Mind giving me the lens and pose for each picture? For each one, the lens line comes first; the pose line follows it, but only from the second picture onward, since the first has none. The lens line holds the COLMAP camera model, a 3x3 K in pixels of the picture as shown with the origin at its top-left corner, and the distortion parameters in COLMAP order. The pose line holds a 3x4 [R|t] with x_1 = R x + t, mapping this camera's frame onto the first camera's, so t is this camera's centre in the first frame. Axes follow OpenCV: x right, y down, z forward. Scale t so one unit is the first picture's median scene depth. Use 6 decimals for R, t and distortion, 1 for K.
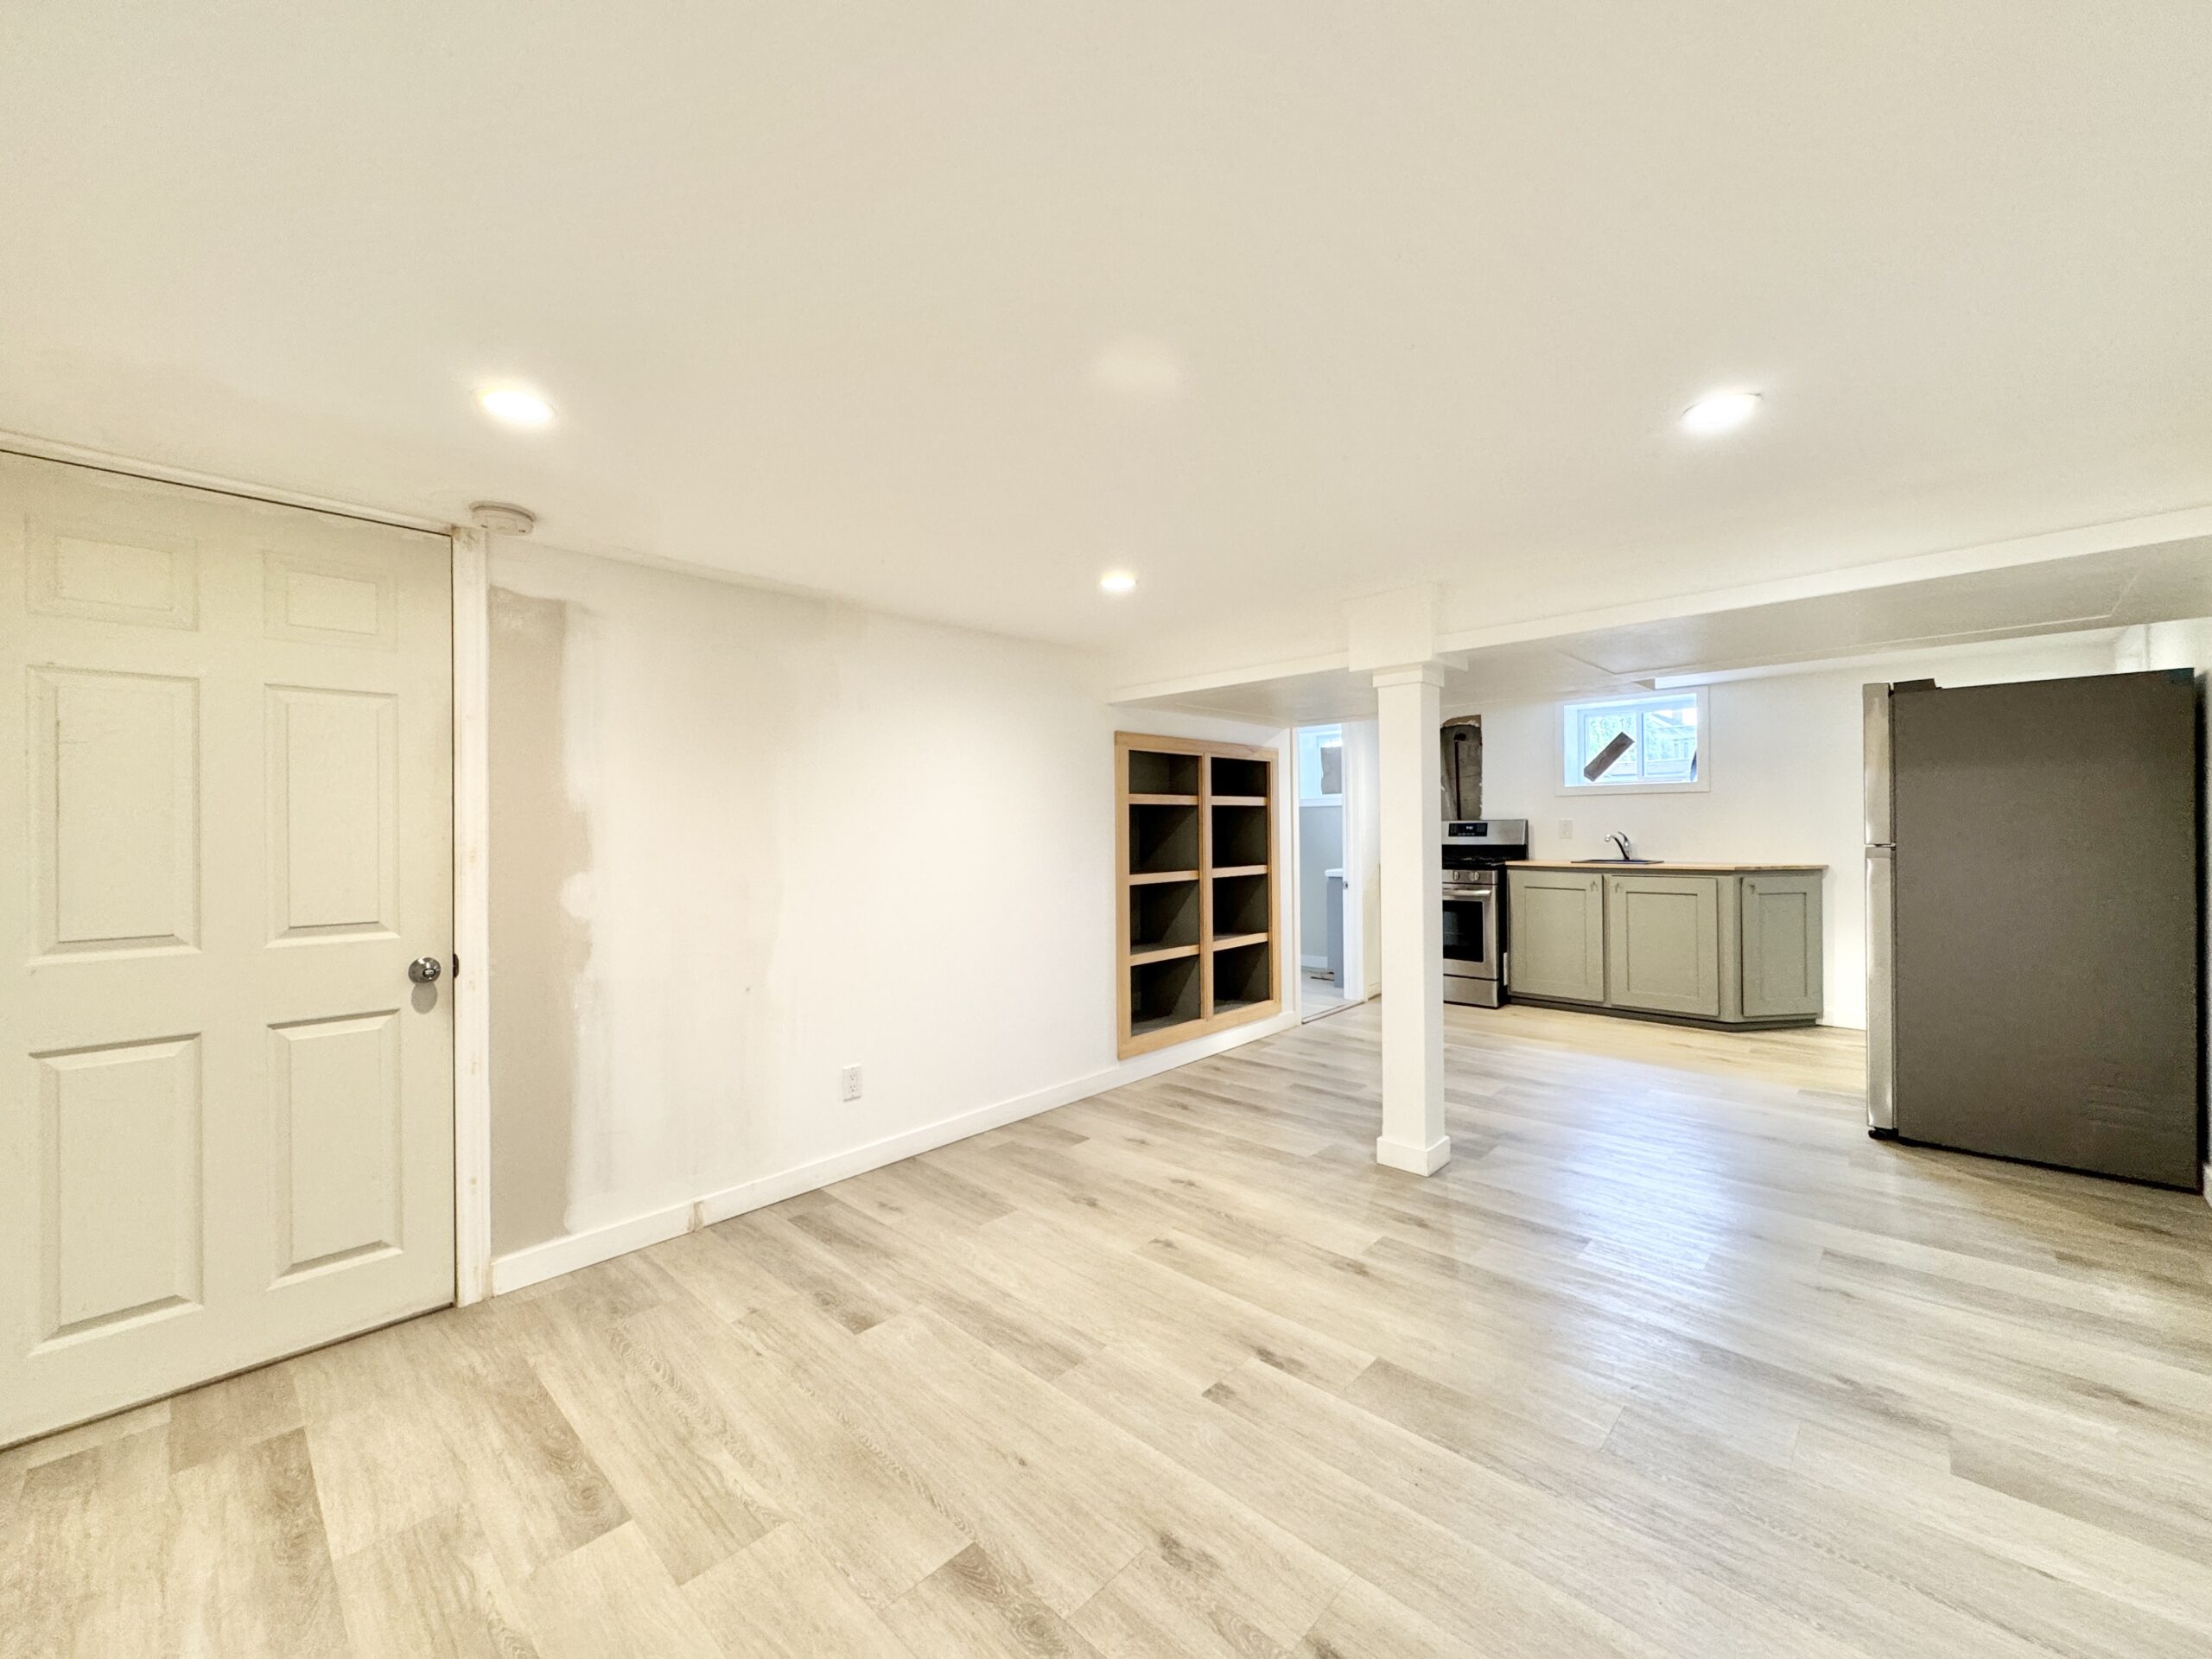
lens RADIAL K [[885.7, 0, 1099.2], [0, 885.7, 822.3], [0, 0, 1]] dist [-0.003200, -0.000106]
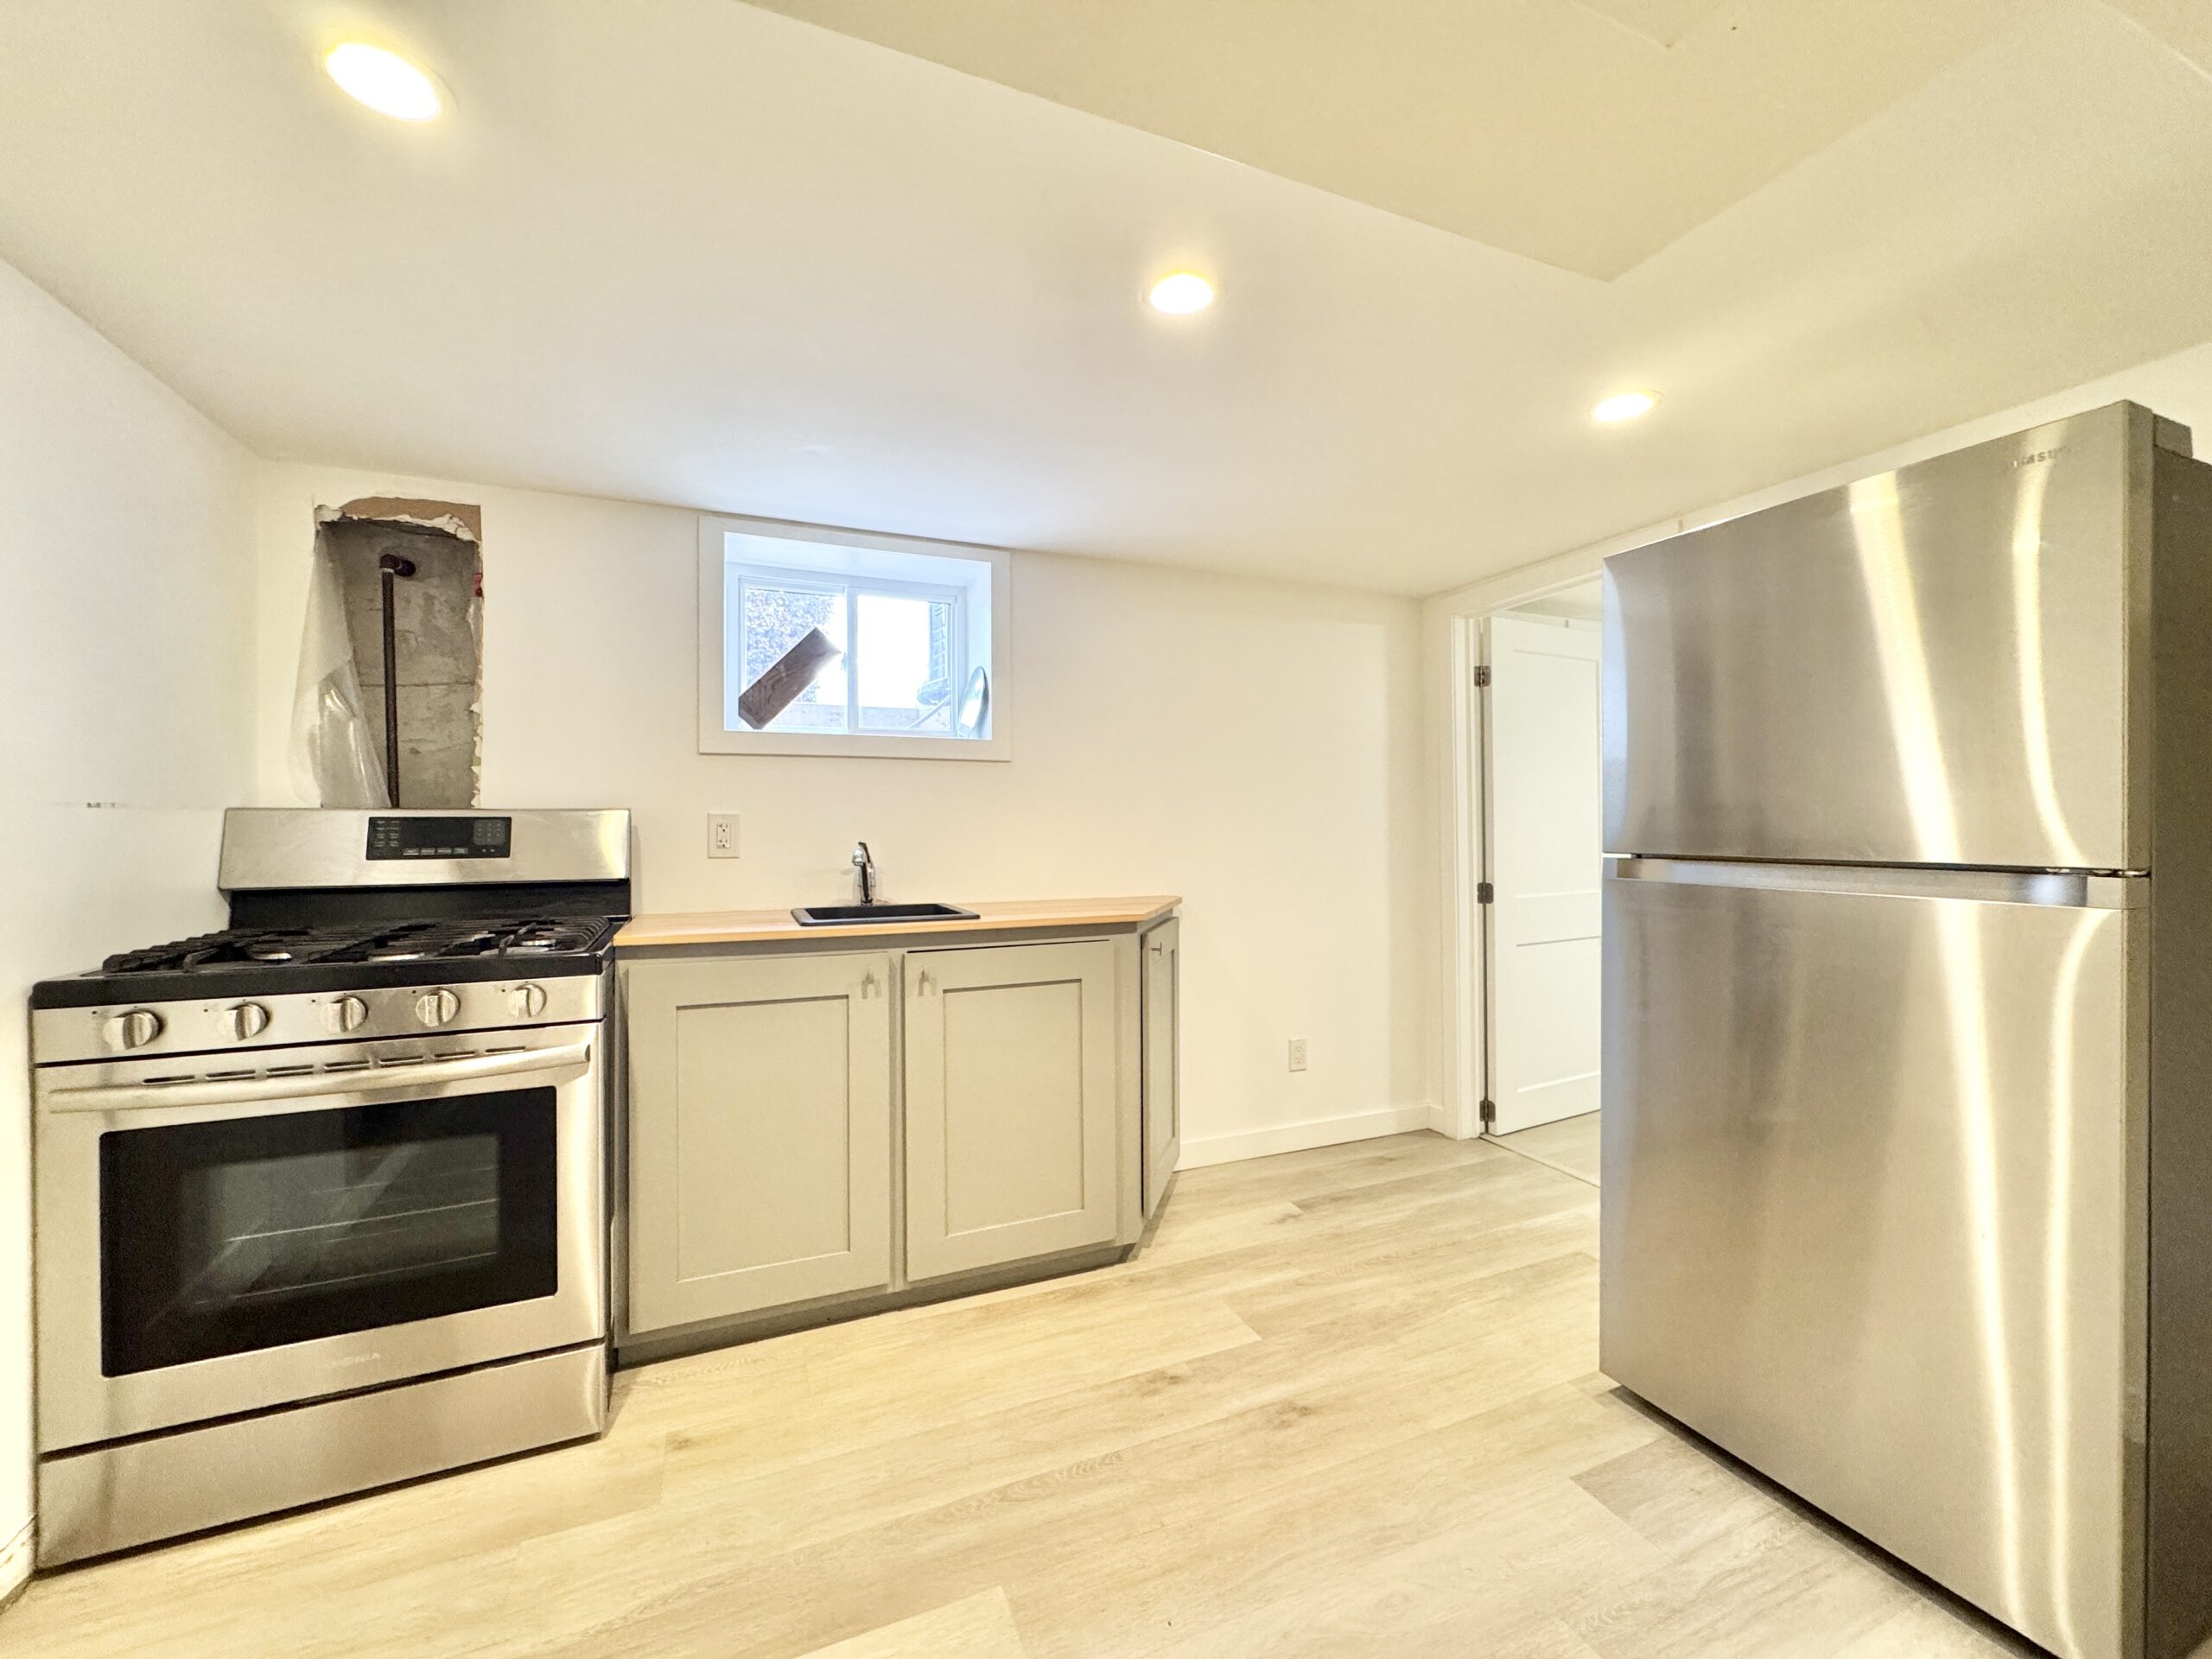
lens RADIAL K [[885.7, 0, 1099.7], [0, 885.7, 825.5], [0, 0, 1]] dist [-0.003200, -0.000106]
pose [[0.386008, 0.012016, 0.922417, 0.240296], [-0.003195, 0.999927, -0.011688, 0.007758], [-0.922490, 0.001564, 0.386018, 0.744816]]
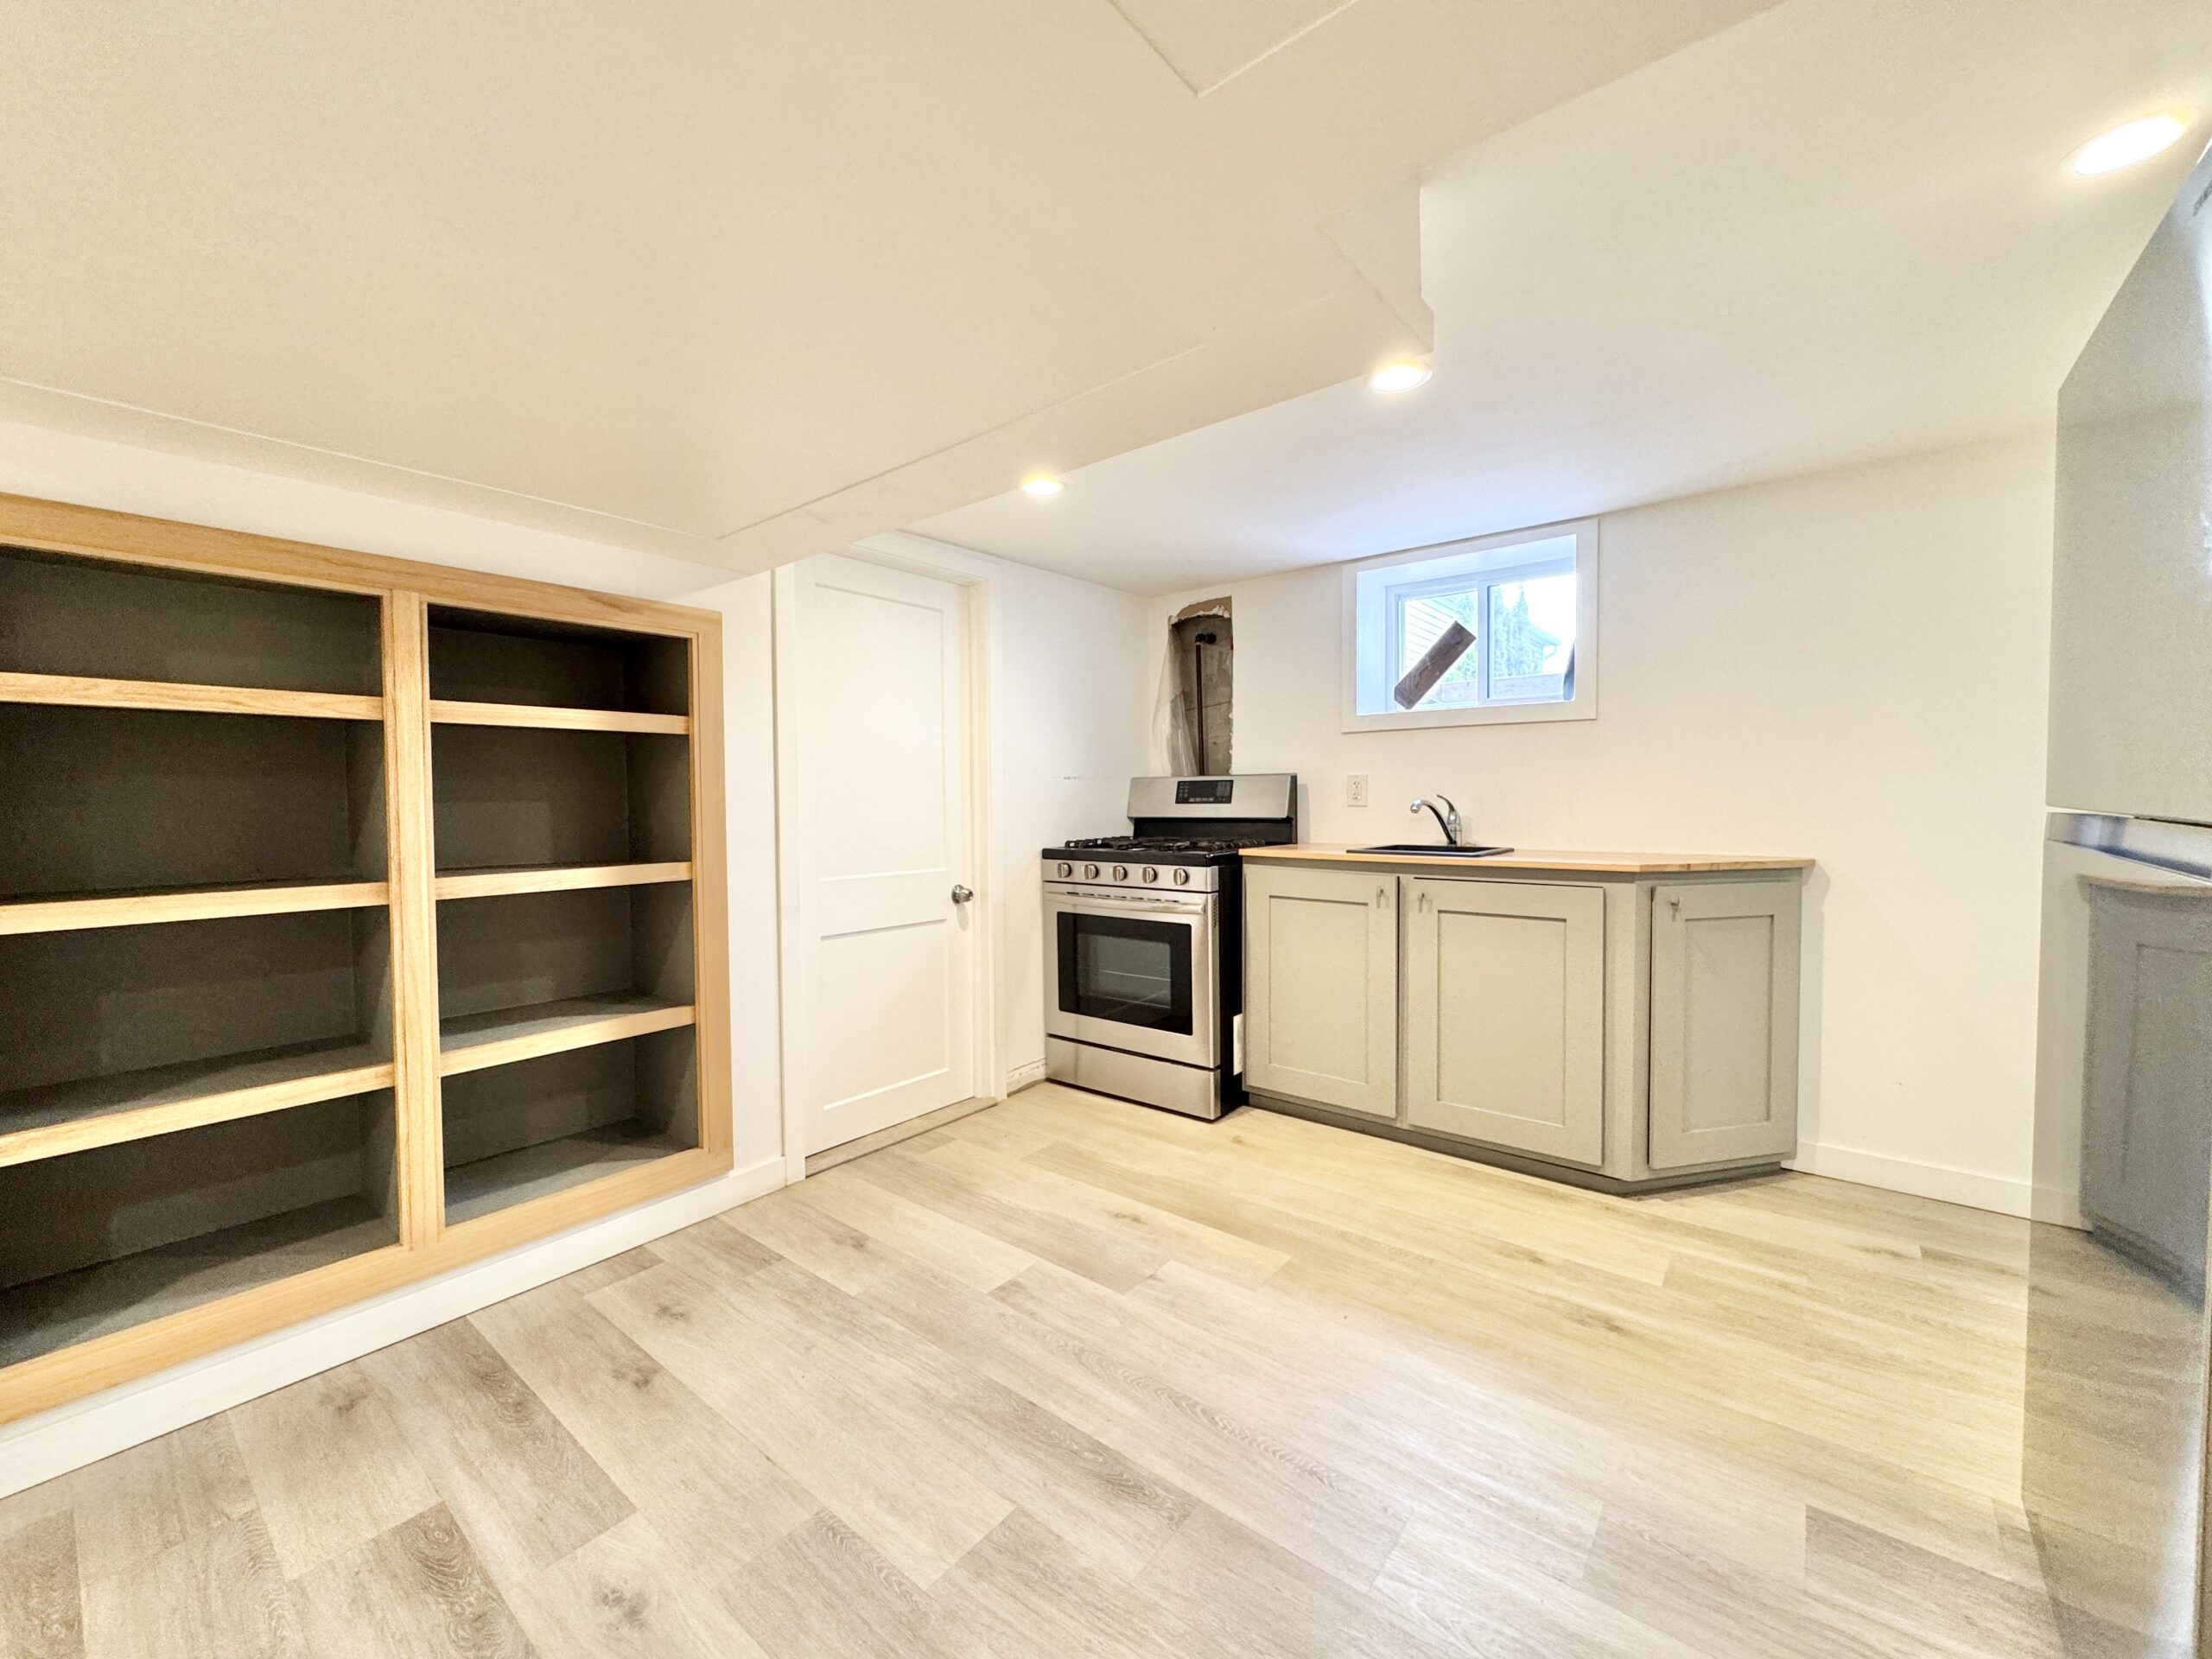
lens RADIAL K [[885.7, 0, 1100.4], [0, 885.7, 821.8], [0, 0, 1]] dist [-0.003200, -0.000106]
pose [[0.996422, -0.000060, 0.084513, 0.341657], [-0.002639, 0.999490, 0.031821, 0.011003], [-0.084472, -0.031930, 0.995914, 0.484170]]
